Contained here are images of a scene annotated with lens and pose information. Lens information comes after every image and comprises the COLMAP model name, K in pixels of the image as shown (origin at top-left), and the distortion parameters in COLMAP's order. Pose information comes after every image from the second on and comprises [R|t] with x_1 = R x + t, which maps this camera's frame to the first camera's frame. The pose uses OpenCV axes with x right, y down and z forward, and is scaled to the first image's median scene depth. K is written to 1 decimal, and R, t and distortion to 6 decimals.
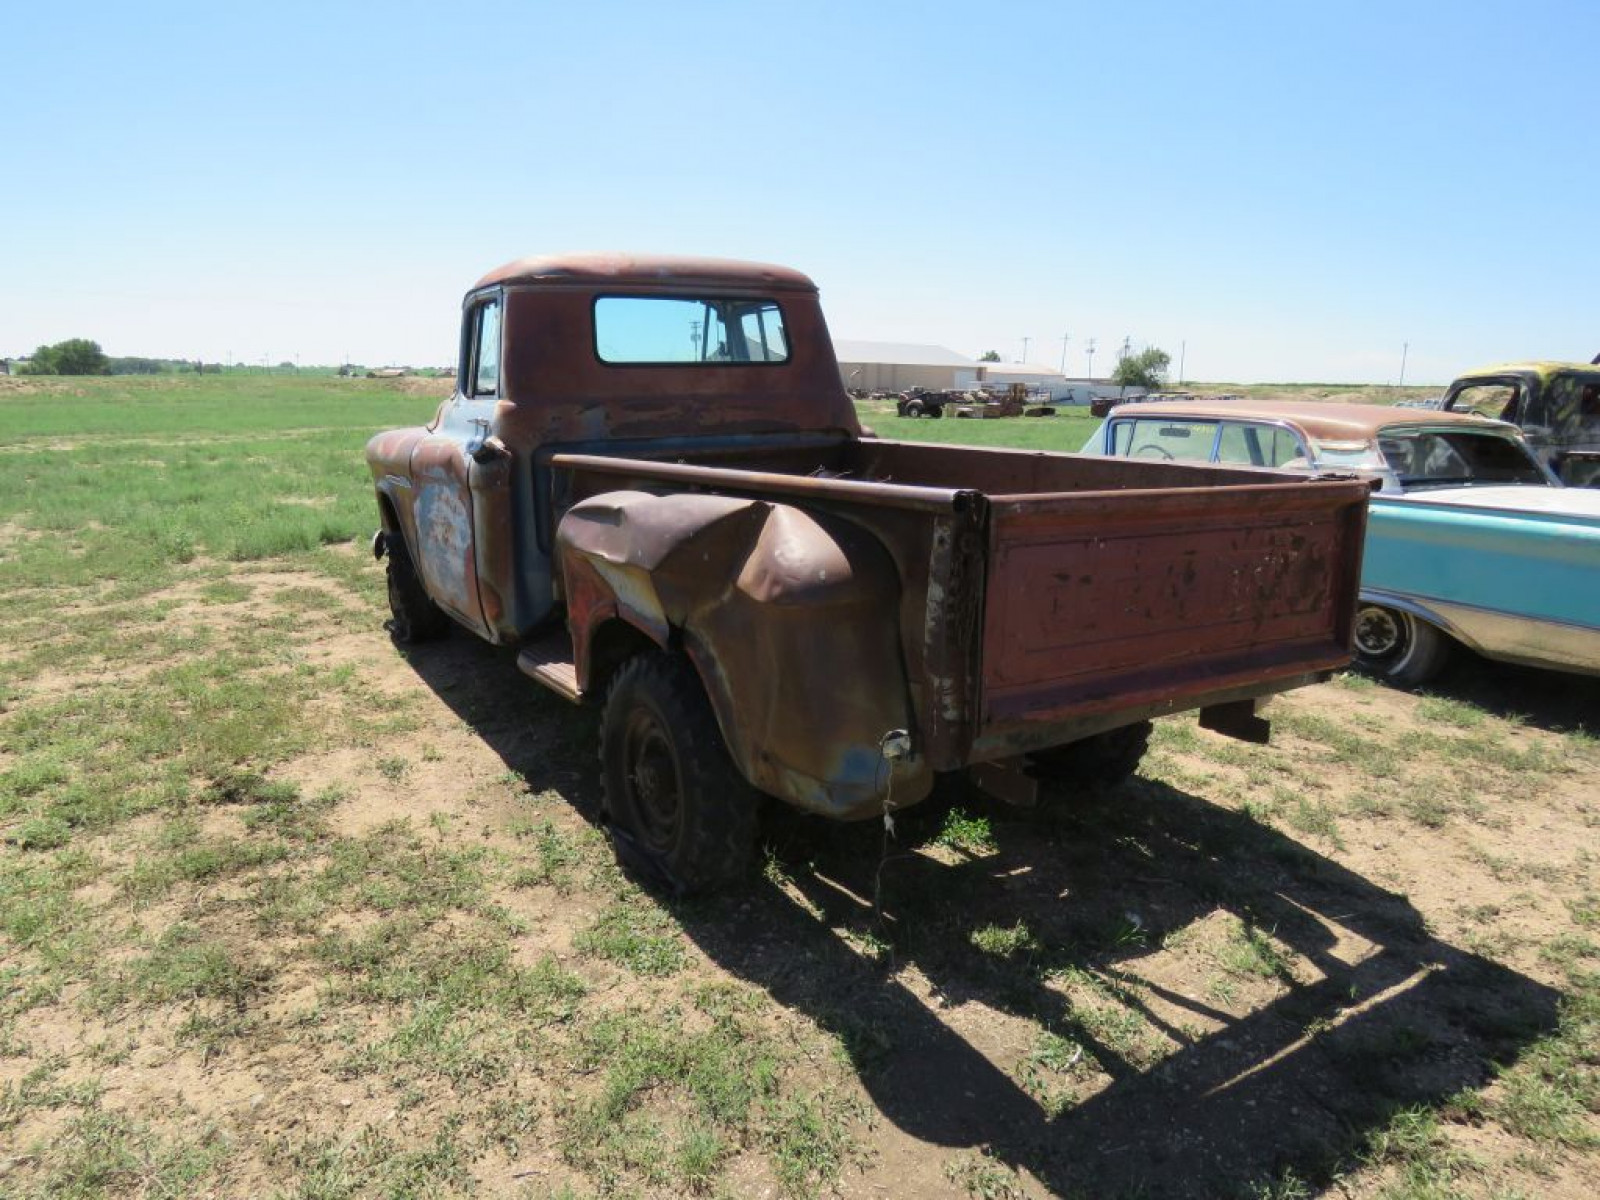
lens RADIAL K [[1015.1, 0, 784.2], [0, 1015.1, 596.7], [0, 0, 1]] dist [-0.003068, -0.004021]
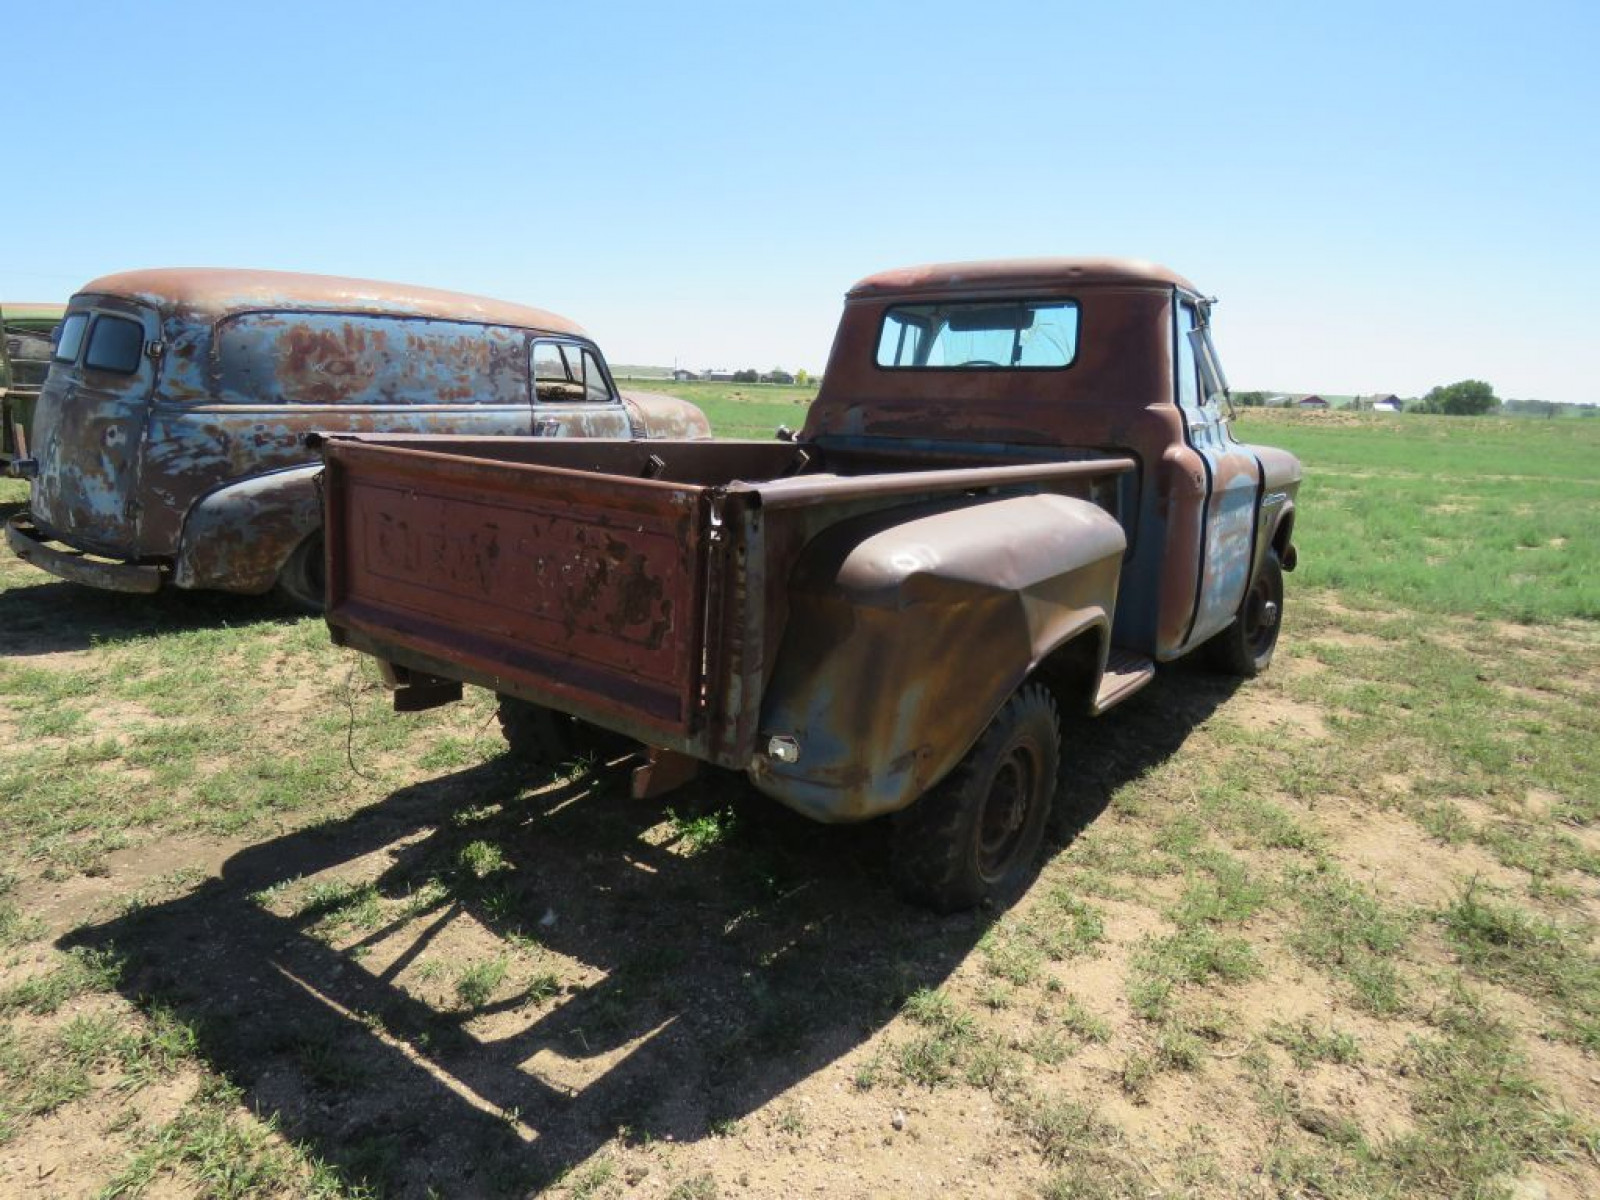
lens RADIAL K [[1035.6, 0, 816.1], [0, 1035.6, 588.6], [0, 0, 1]] dist [0.000174, -0.003272]
pose [[0.395290, 0.184542, -0.899828, 1.255238], [-0.230495, 0.968196, 0.097308, -0.135317], [0.889167, 0.168941, 0.425254, 0.748044]]
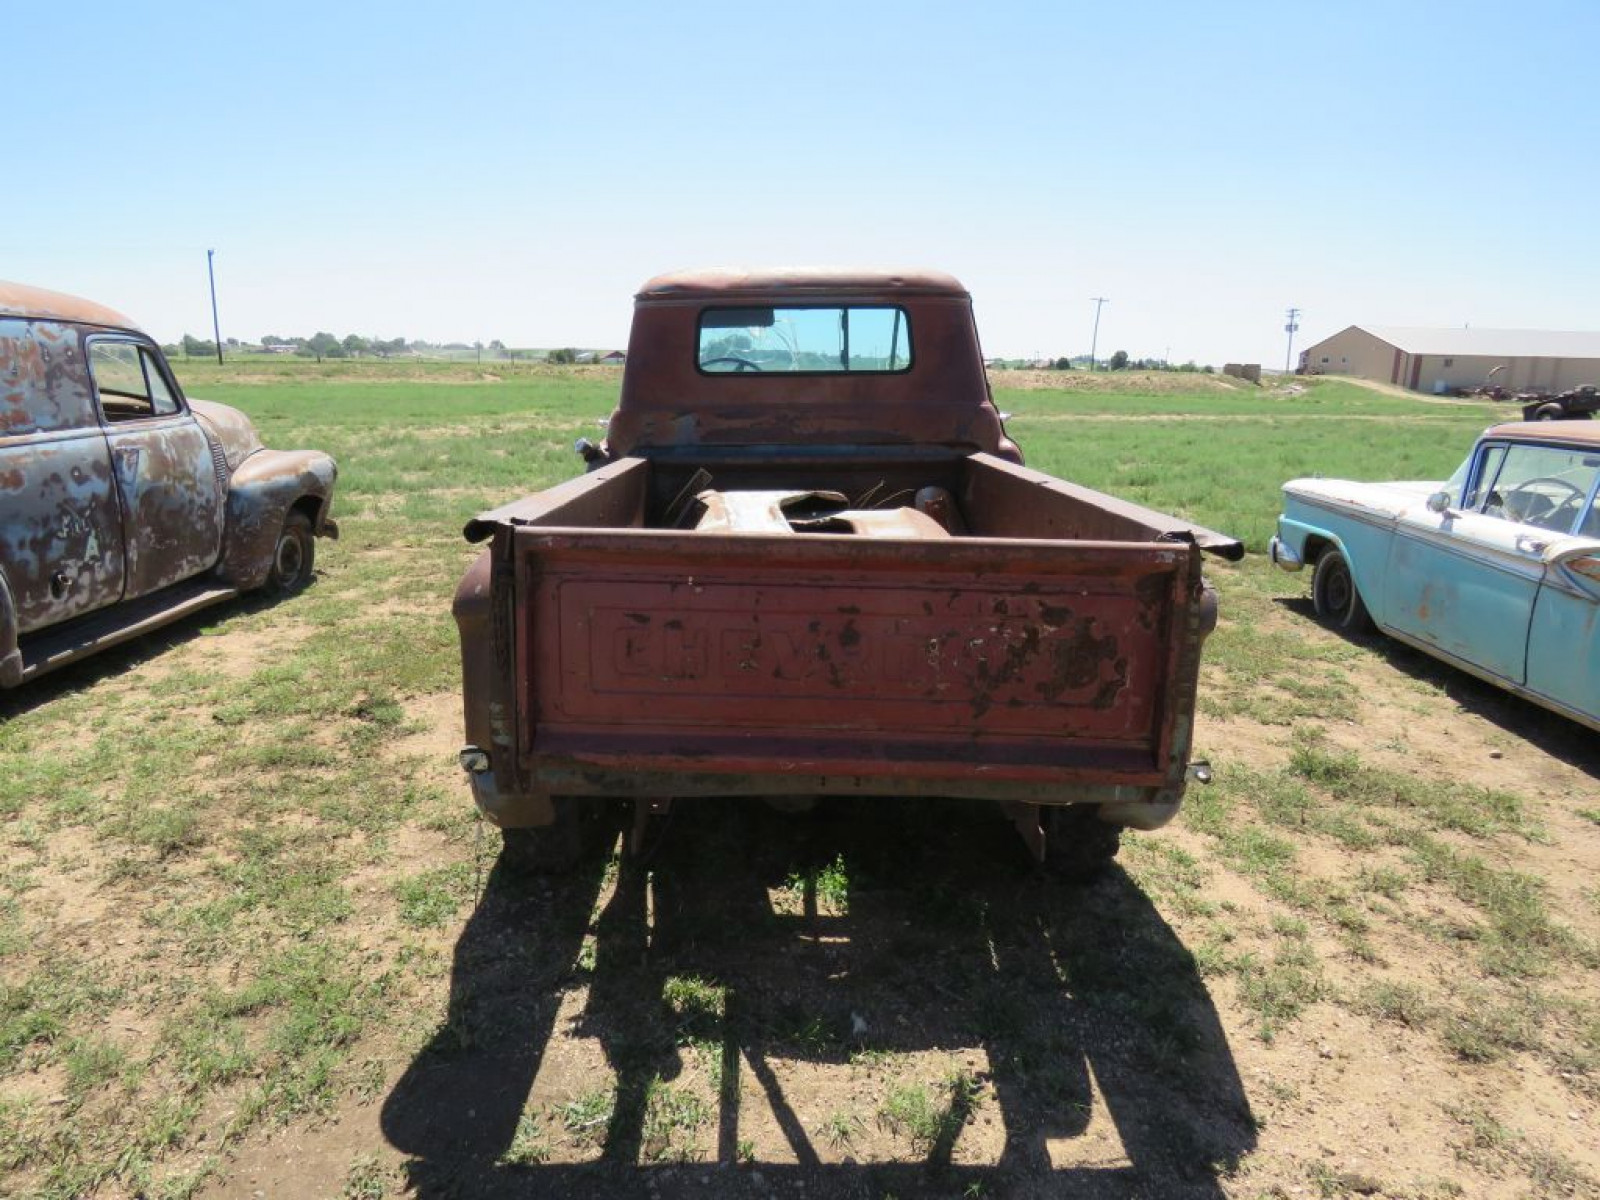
lens RADIAL K [[1016.9, 0, 800.0], [0, 1016.9, 600.0], [0, 0, 1]] dist [-0.001928, -0.003015]
pose [[0.858345, 0.118081, -0.499300, 0.688977], [-0.113574, 0.992743, 0.039531, -0.071638], [0.500345, 0.022776, 0.865527, 0.207720]]
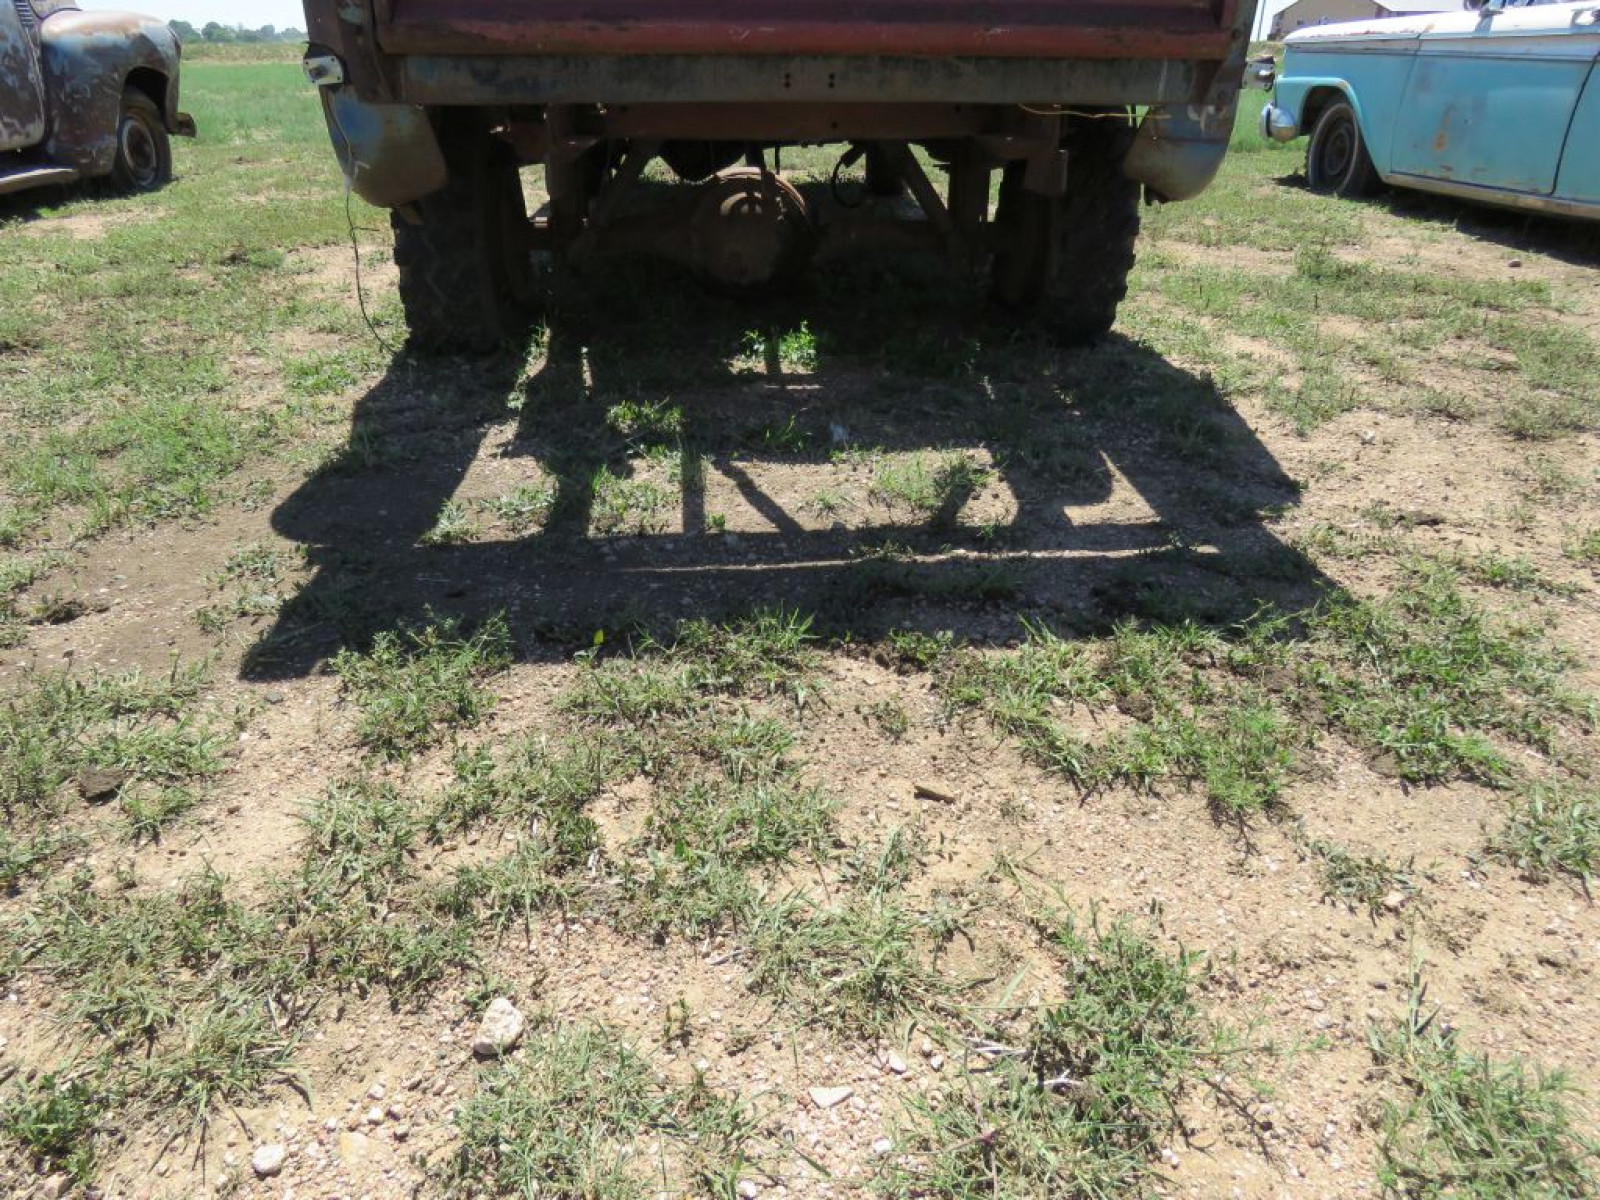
lens RADIAL K [[1016.9, 0, 800.0], [0, 1016.9, 600.0], [0, 0, 1]] dist [-0.001928, -0.003015]
pose [[0.888818, 0.201131, -0.411764, 0.646178], [-0.079213, 0.952442, 0.294244, 0.215322], [0.451363, -0.228912, 0.862480, 0.311236]]
